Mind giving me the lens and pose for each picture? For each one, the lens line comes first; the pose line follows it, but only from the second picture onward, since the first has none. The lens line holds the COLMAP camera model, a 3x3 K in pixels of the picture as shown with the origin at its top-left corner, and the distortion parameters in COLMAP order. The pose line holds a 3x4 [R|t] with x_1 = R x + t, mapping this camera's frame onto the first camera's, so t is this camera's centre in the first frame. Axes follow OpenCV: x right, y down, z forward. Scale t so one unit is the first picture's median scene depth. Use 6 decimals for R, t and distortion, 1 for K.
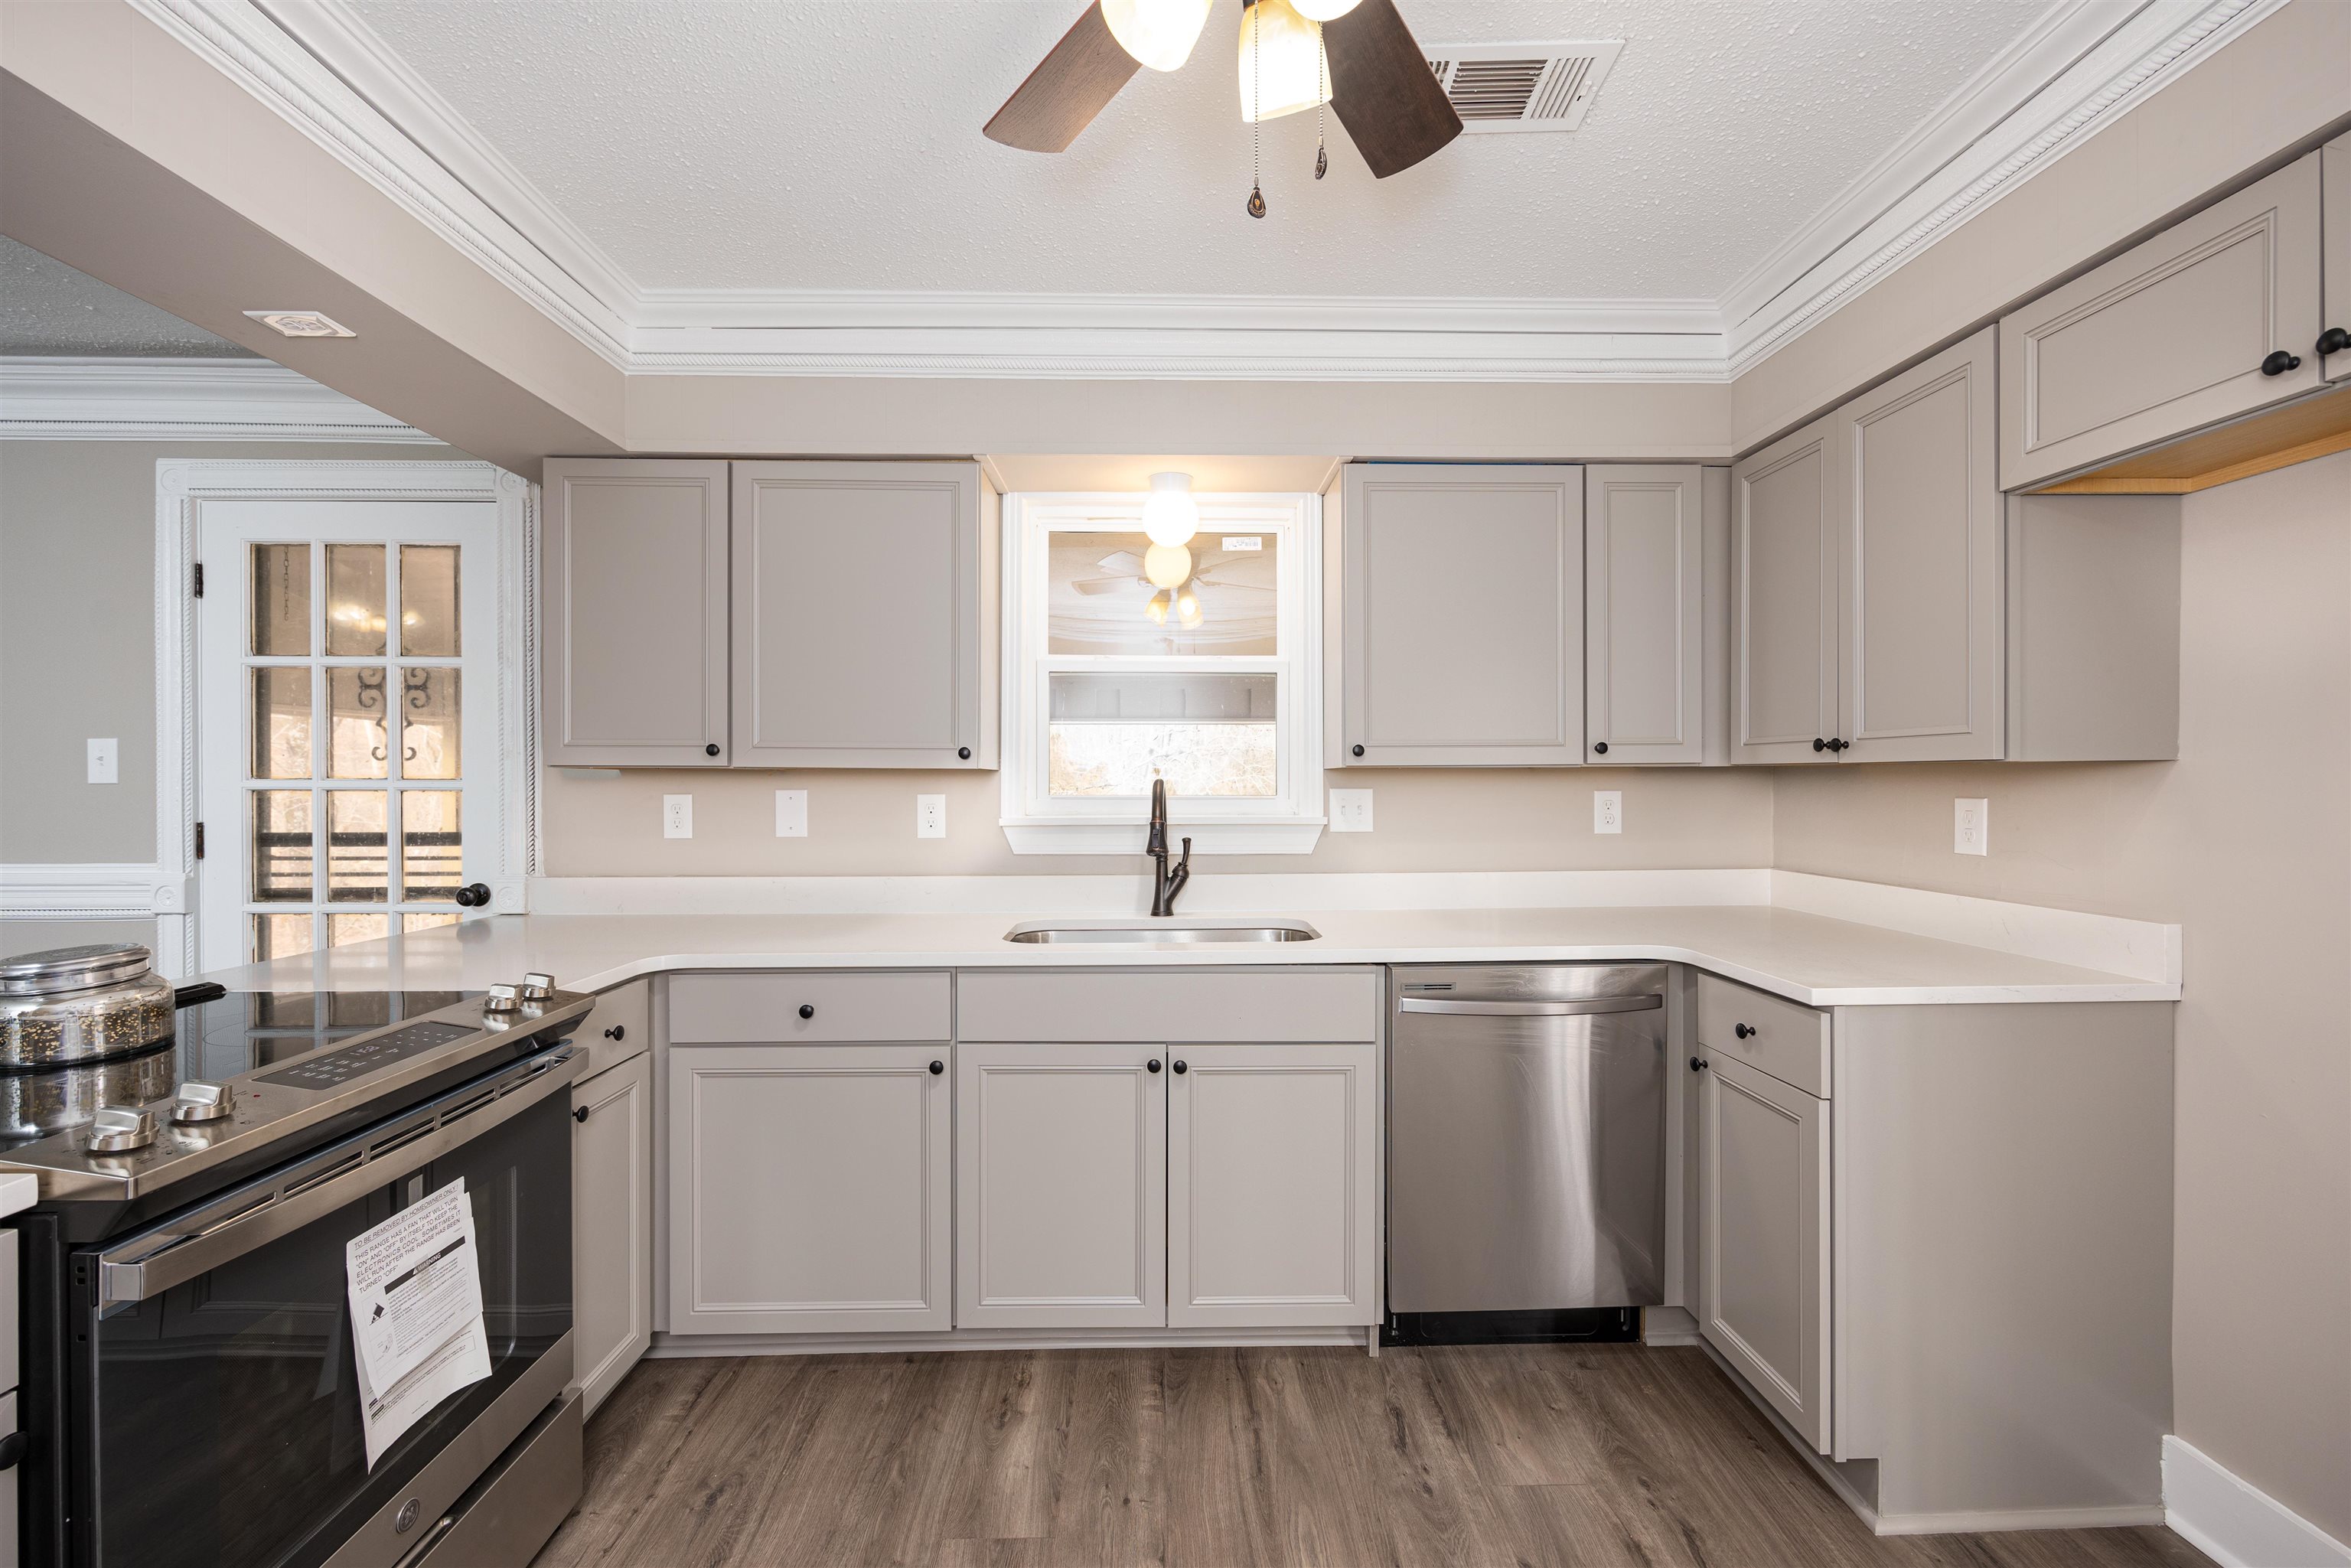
lens RADIAL K [[949.9, 0, 1188.1], [0, 949.9, 785.4], [0, 0, 1]] dist [-0.006781, -0.000457]
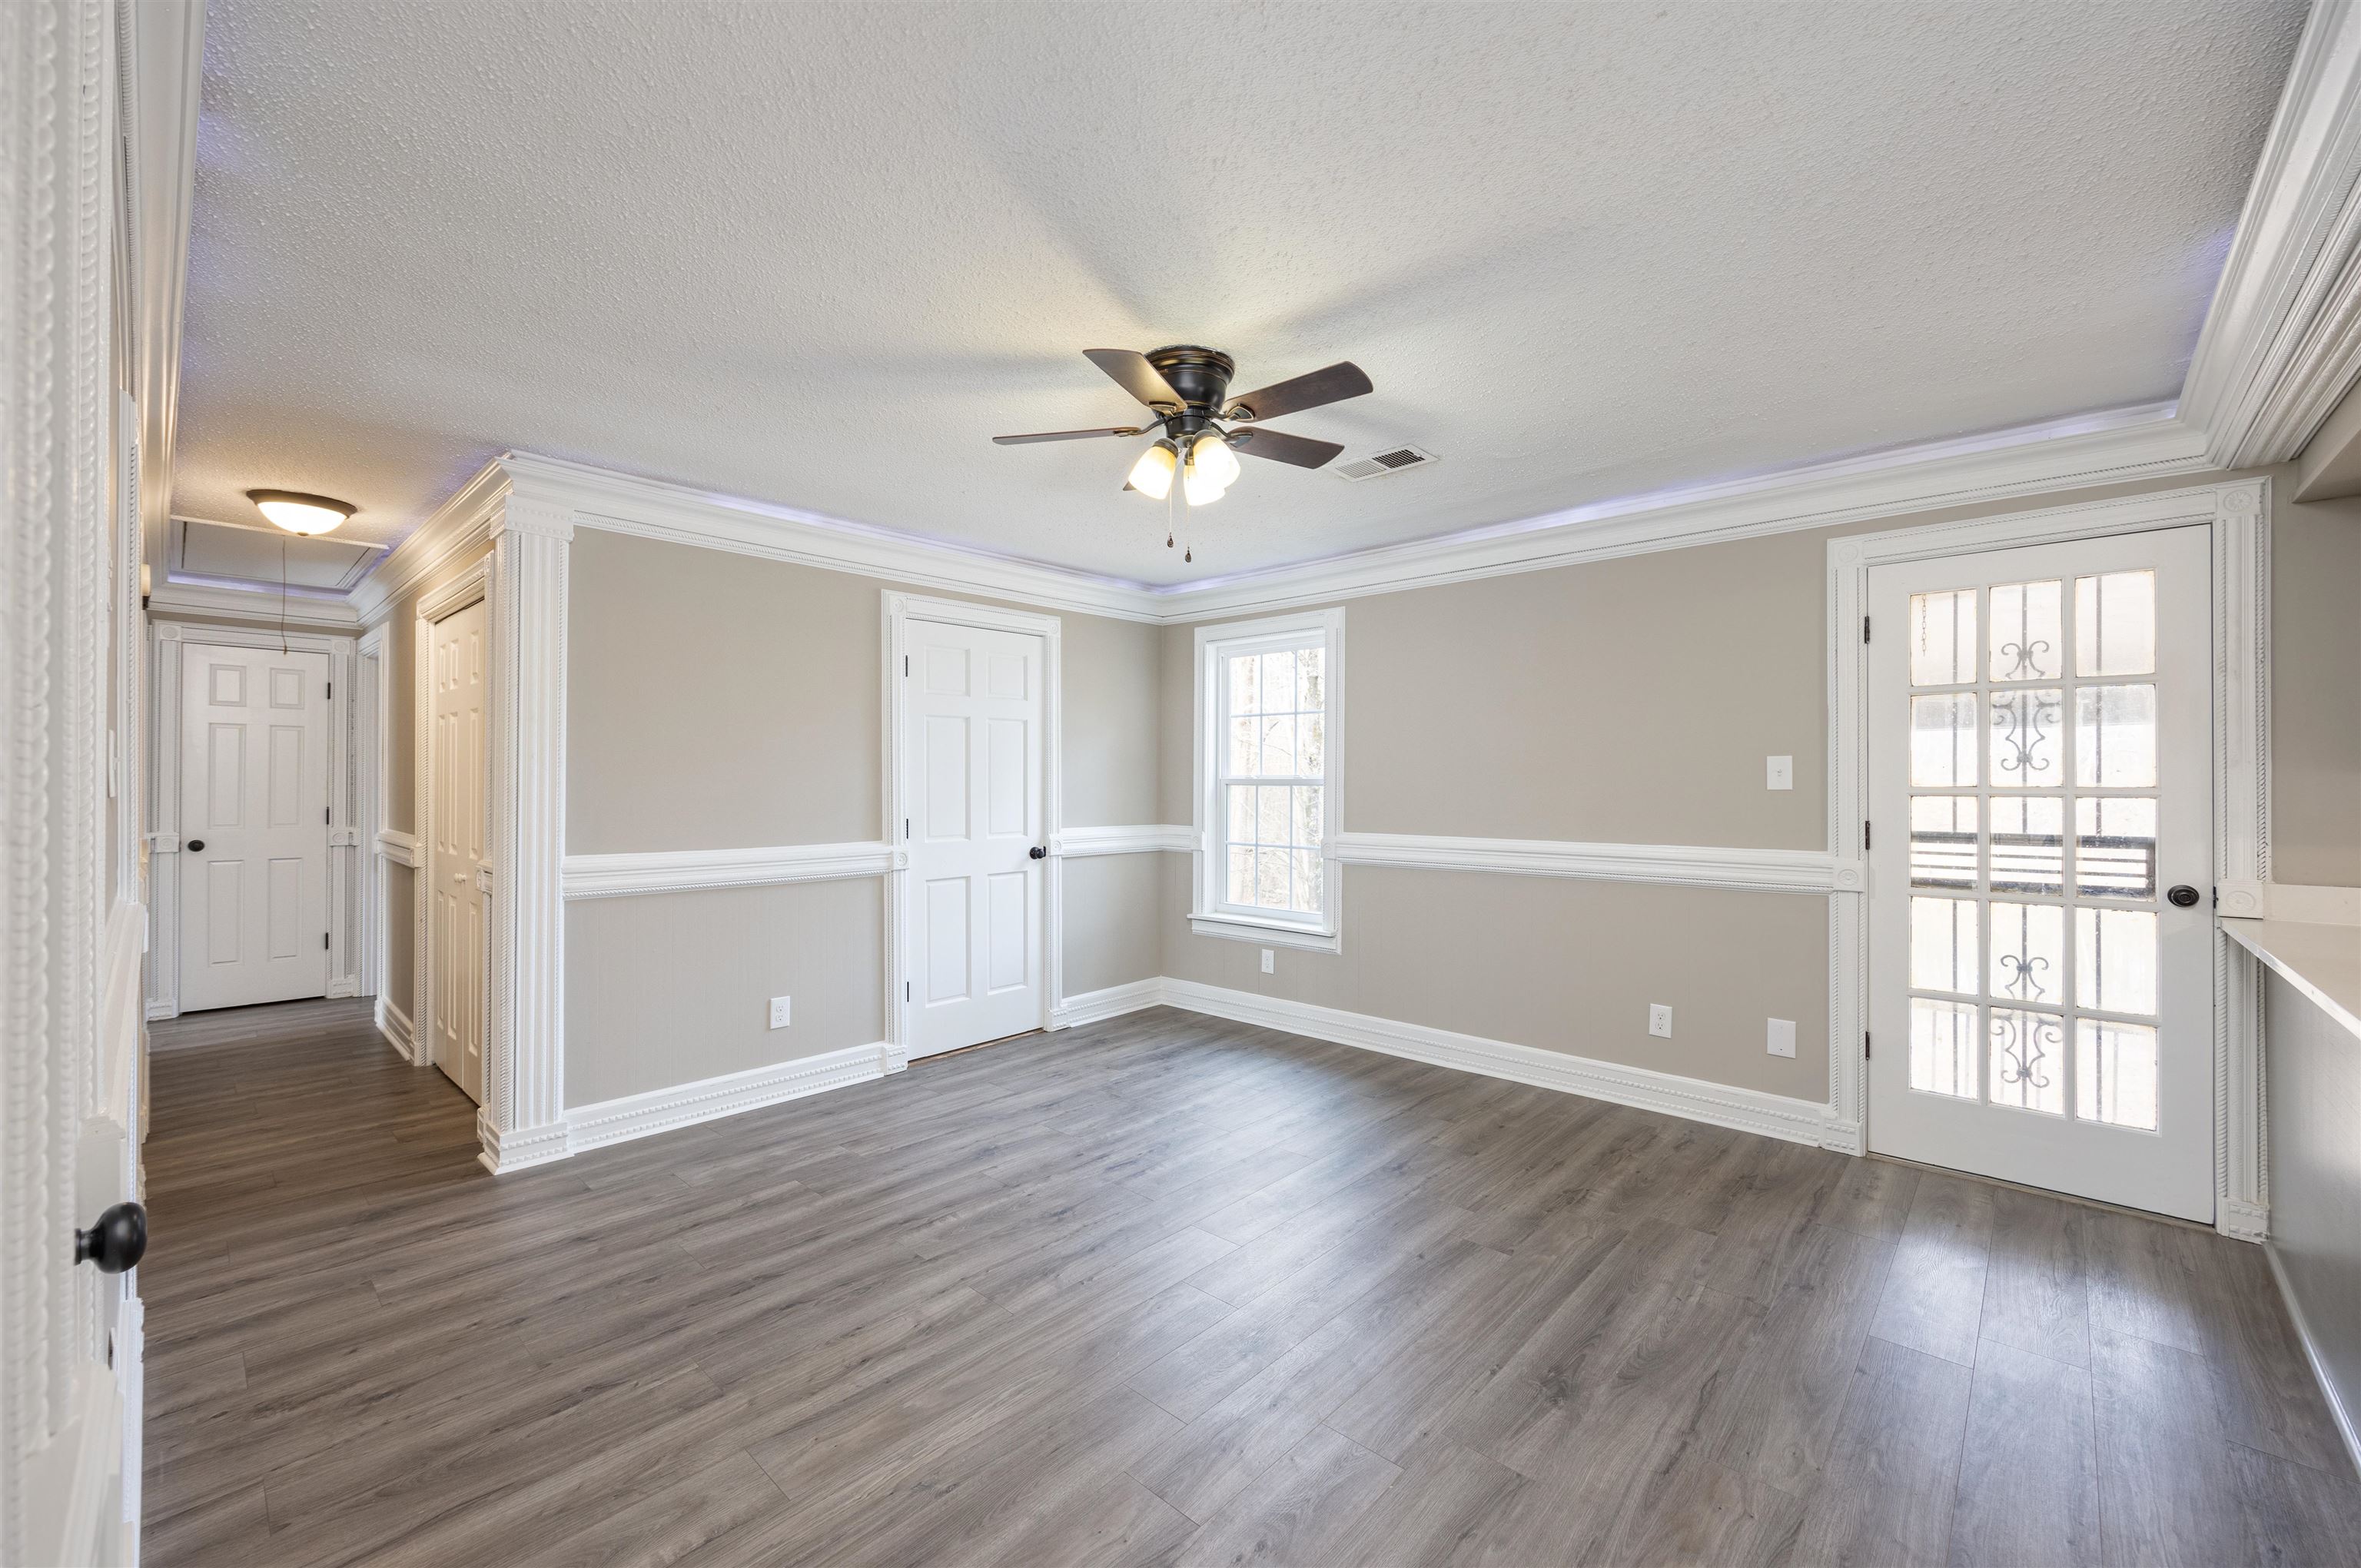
lens RADIAL K [[954.0, 0, 1172.6], [0, 954.0, 784.8], [0, 0, 1]] dist [-0.006781, -0.000457]
pose [[0.731852, 0.002318, -0.681460, -1.074527], [-0.005581, 0.999981, -0.002592, -0.001016], [0.681441, 0.005700, 0.731851, -0.714192]]
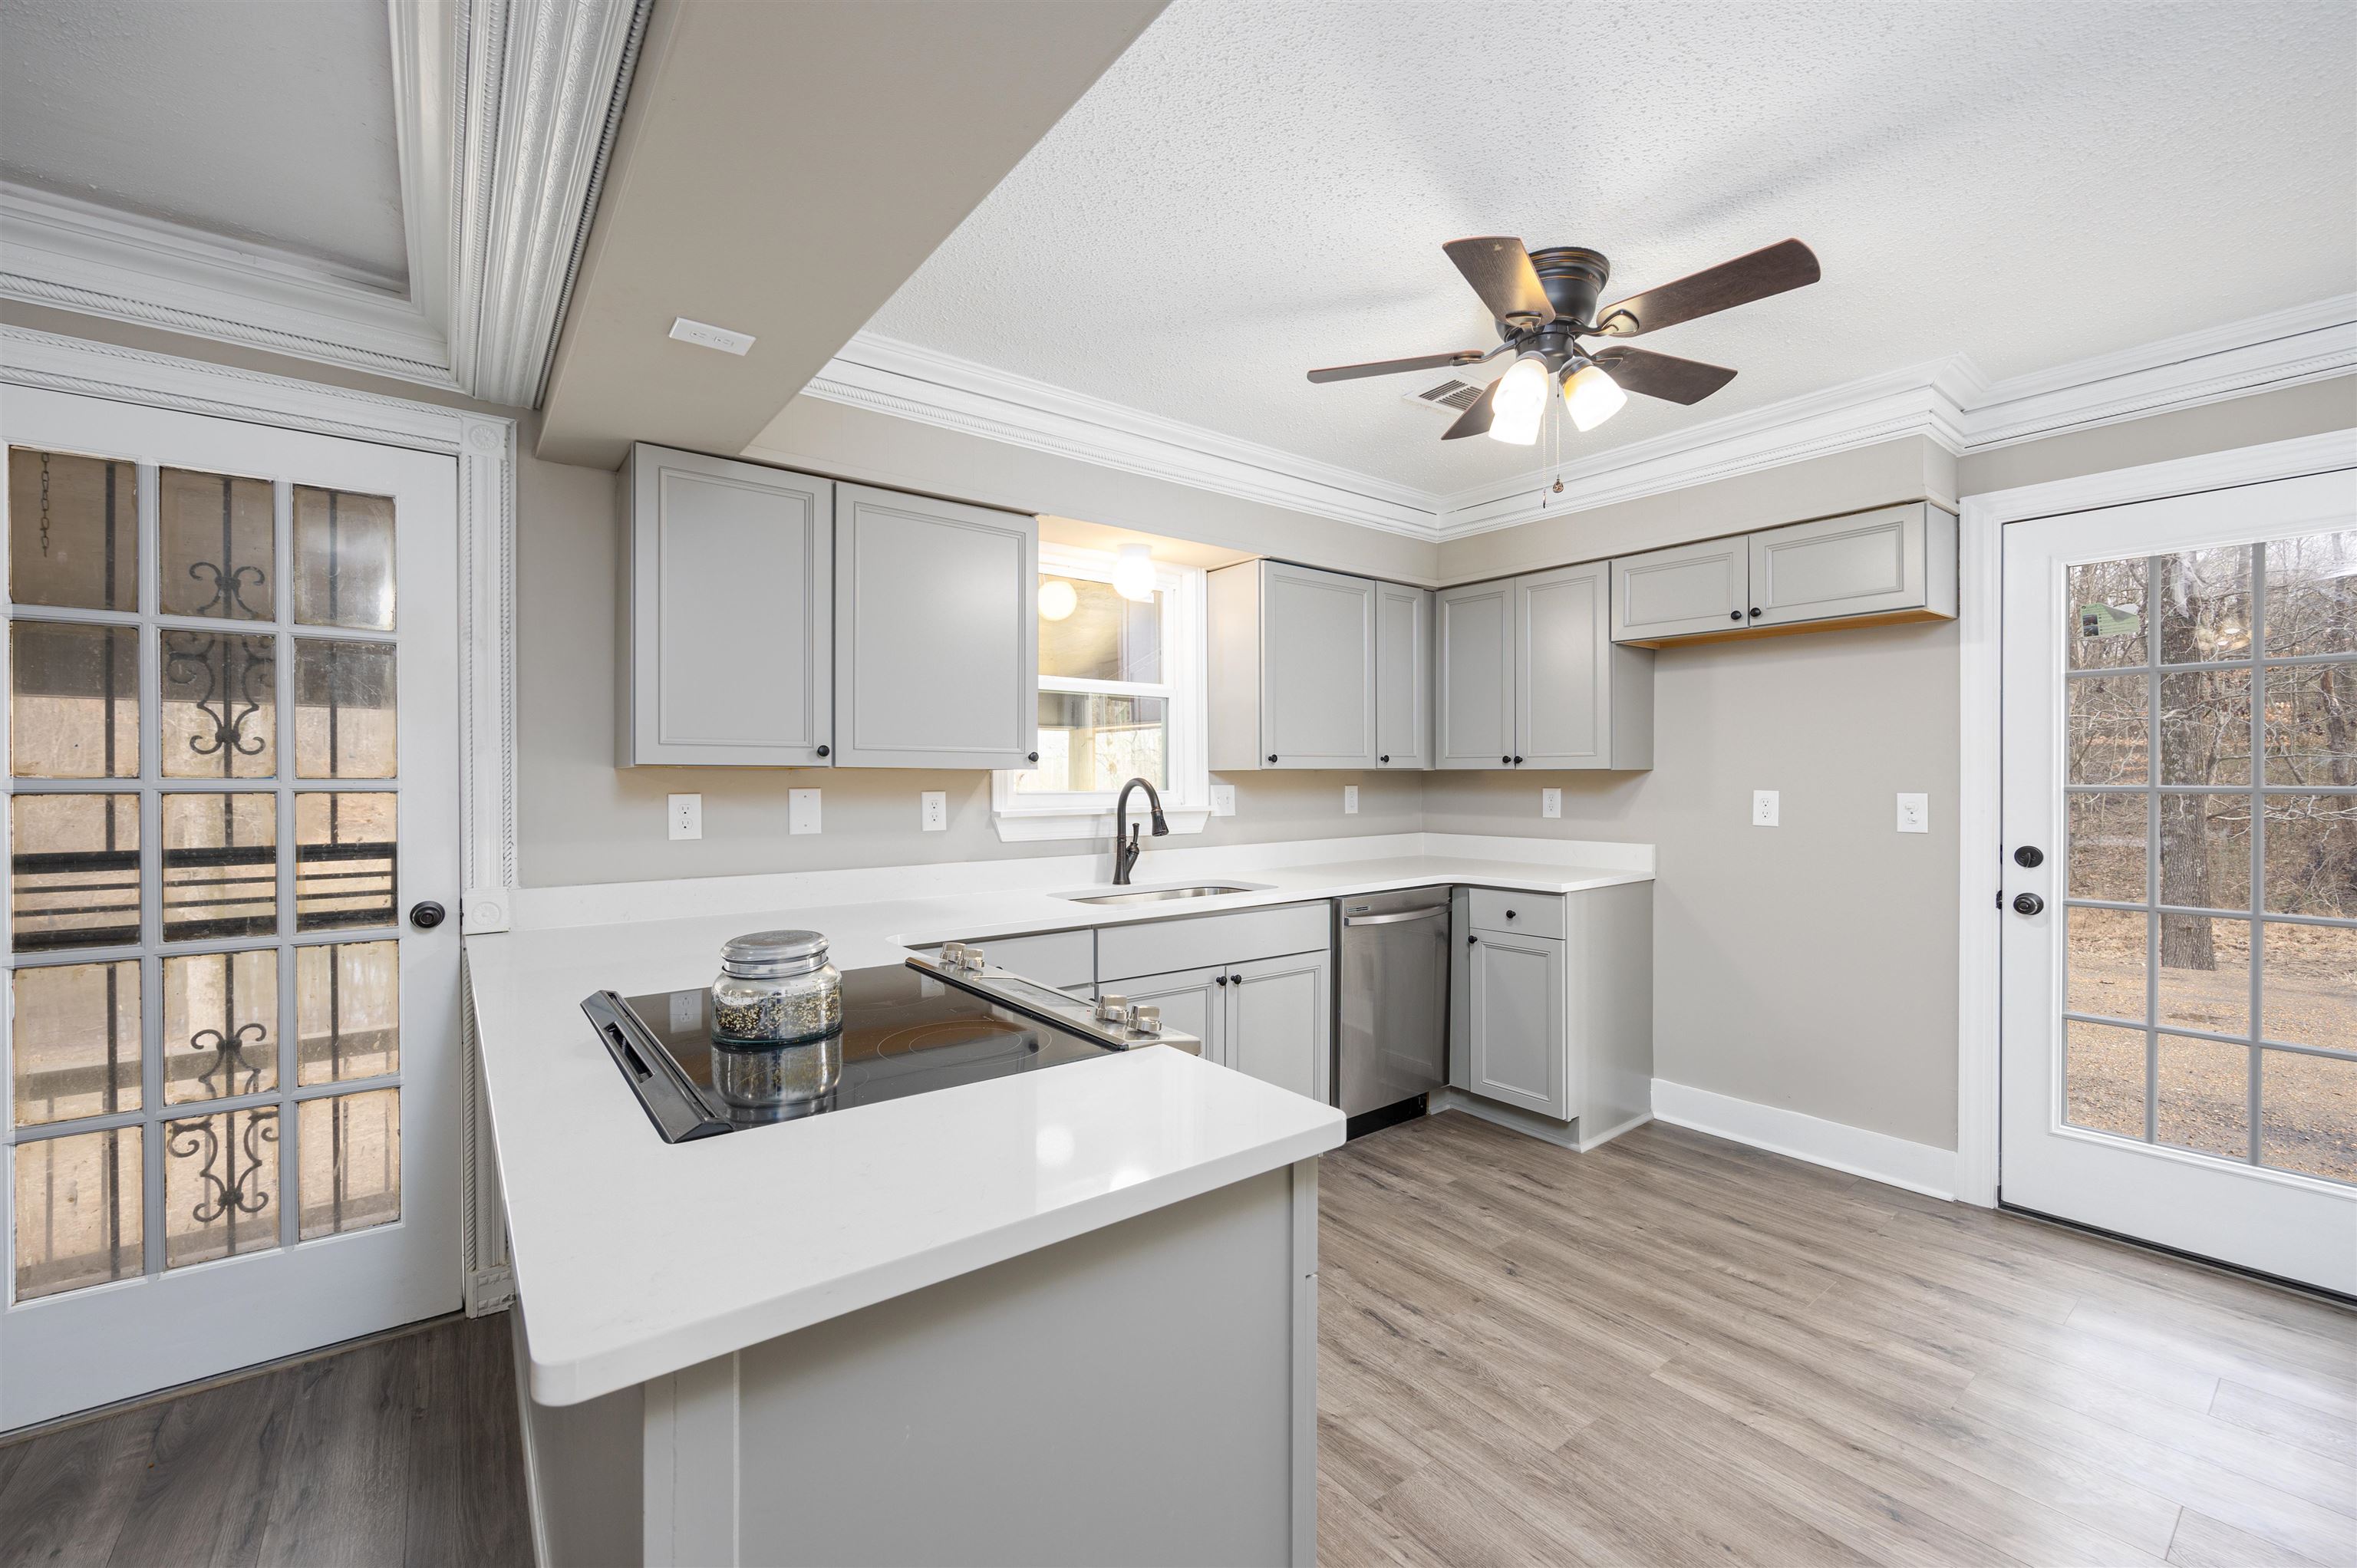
lens RADIAL K [[952.3, 0, 1187.1], [0, 952.3, 779.4], [0, 0, 1]] dist [-0.006781, -0.000457]
pose [[0.802915, -0.000852, 0.596093, -0.879320], [0.004087, 0.999983, -0.004077, 0.000605], [-0.596080, 0.005710, 0.802905, -0.102066]]
